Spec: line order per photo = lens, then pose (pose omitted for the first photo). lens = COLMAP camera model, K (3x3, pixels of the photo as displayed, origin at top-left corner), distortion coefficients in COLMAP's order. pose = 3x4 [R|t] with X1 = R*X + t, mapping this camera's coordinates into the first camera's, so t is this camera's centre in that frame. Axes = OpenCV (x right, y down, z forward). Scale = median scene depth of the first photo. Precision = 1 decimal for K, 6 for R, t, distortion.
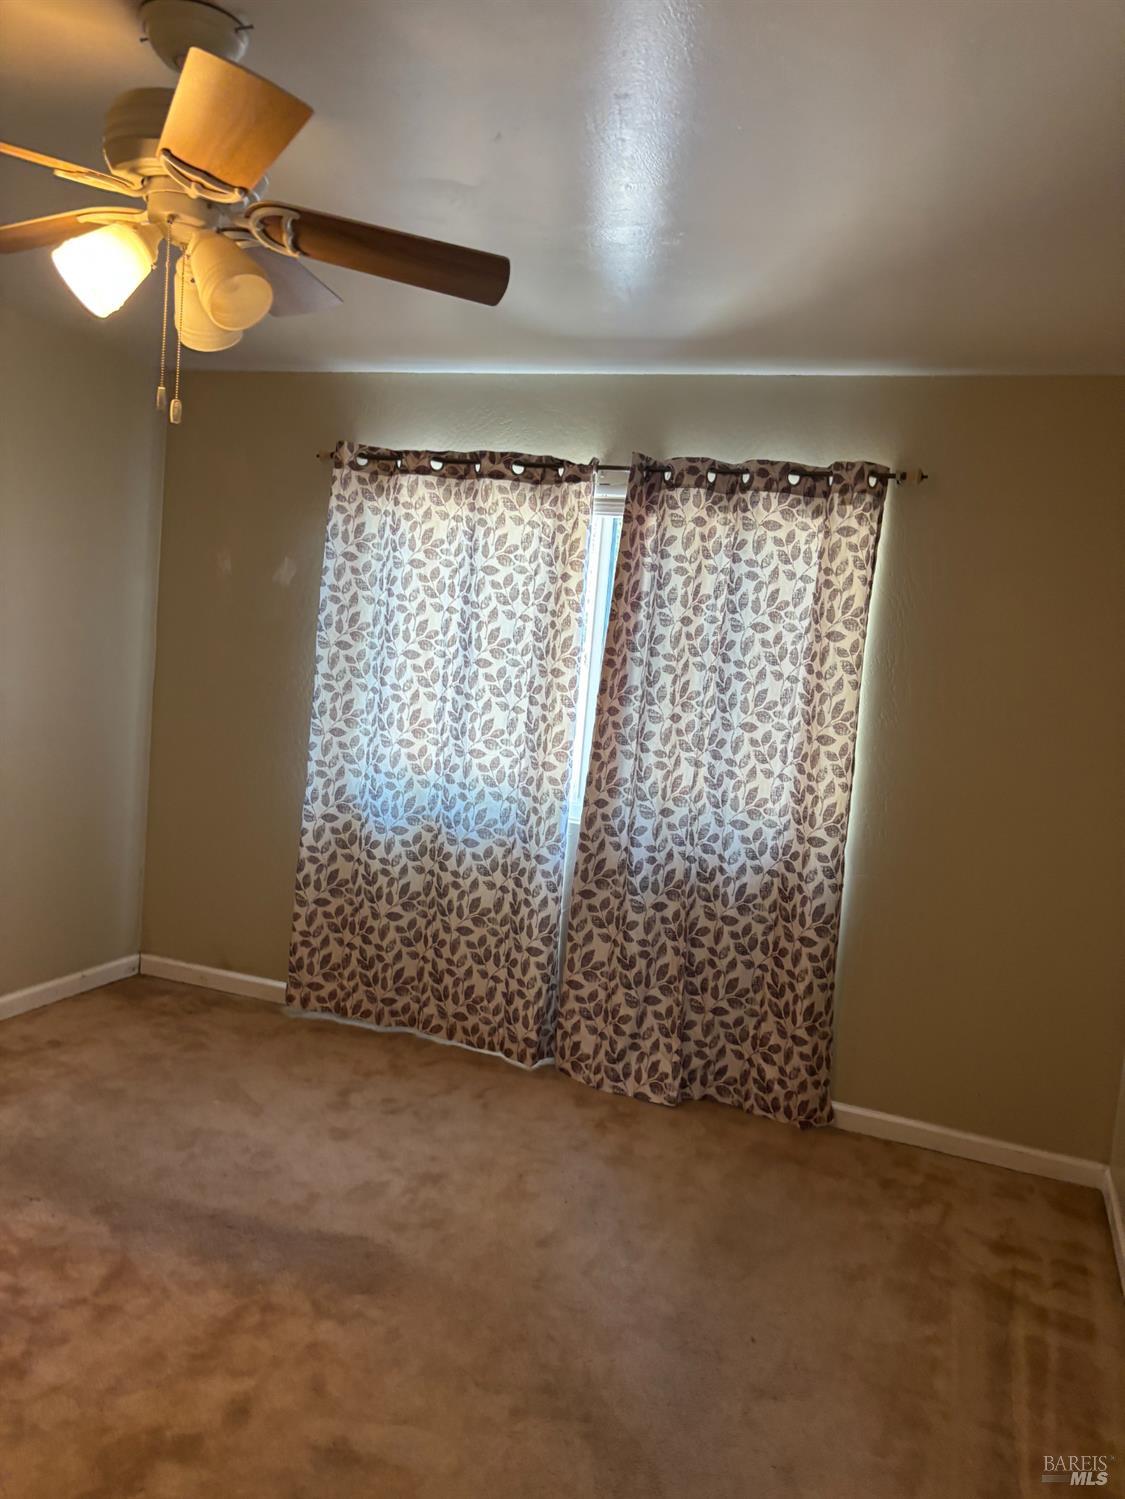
lens RADIAL K [[1128.9, 0, 559.4], [0, 1128.9, 749.6], [0, 0, 1]] dist [0.067172, -0.082285]
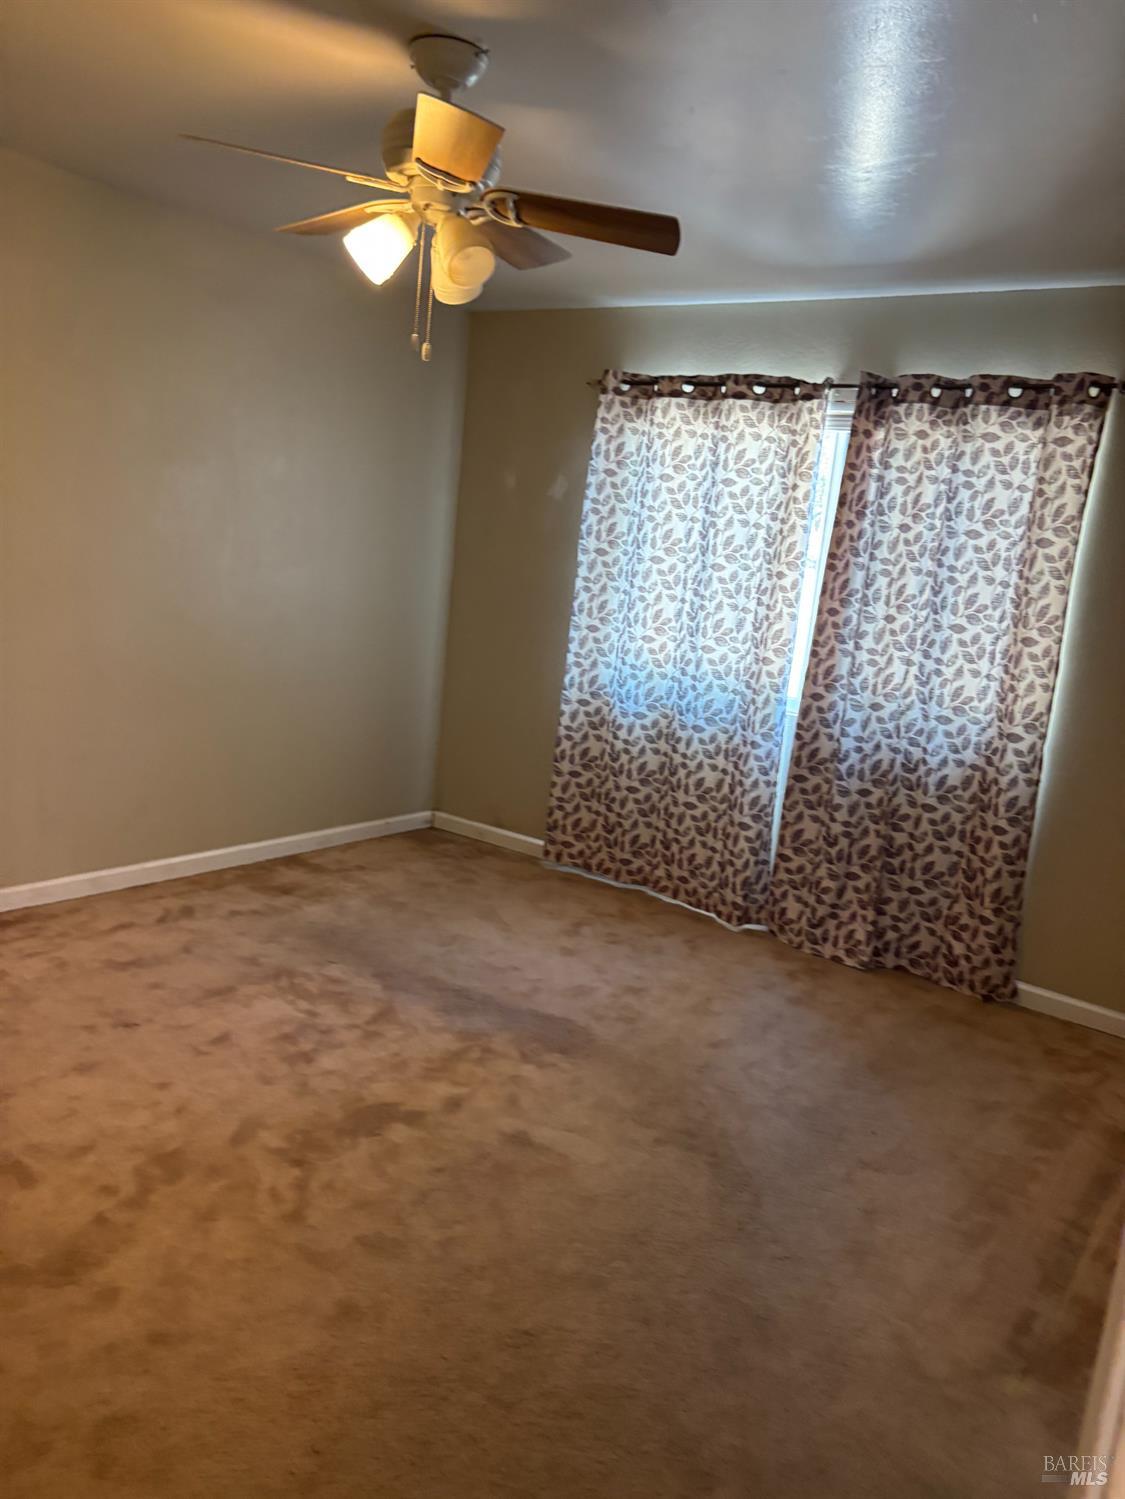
lens RADIAL K [[1128.9, 0, 572.6], [0, 1128.9, 740.4], [0, 0, 1]] dist [0.067172, -0.082285]
pose [[0.963729, 0.054646, -0.261228, 0.102051], [-0.040439, 0.997411, 0.059461, 0.035306], [0.263801, -0.046740, 0.963444, -0.132390]]
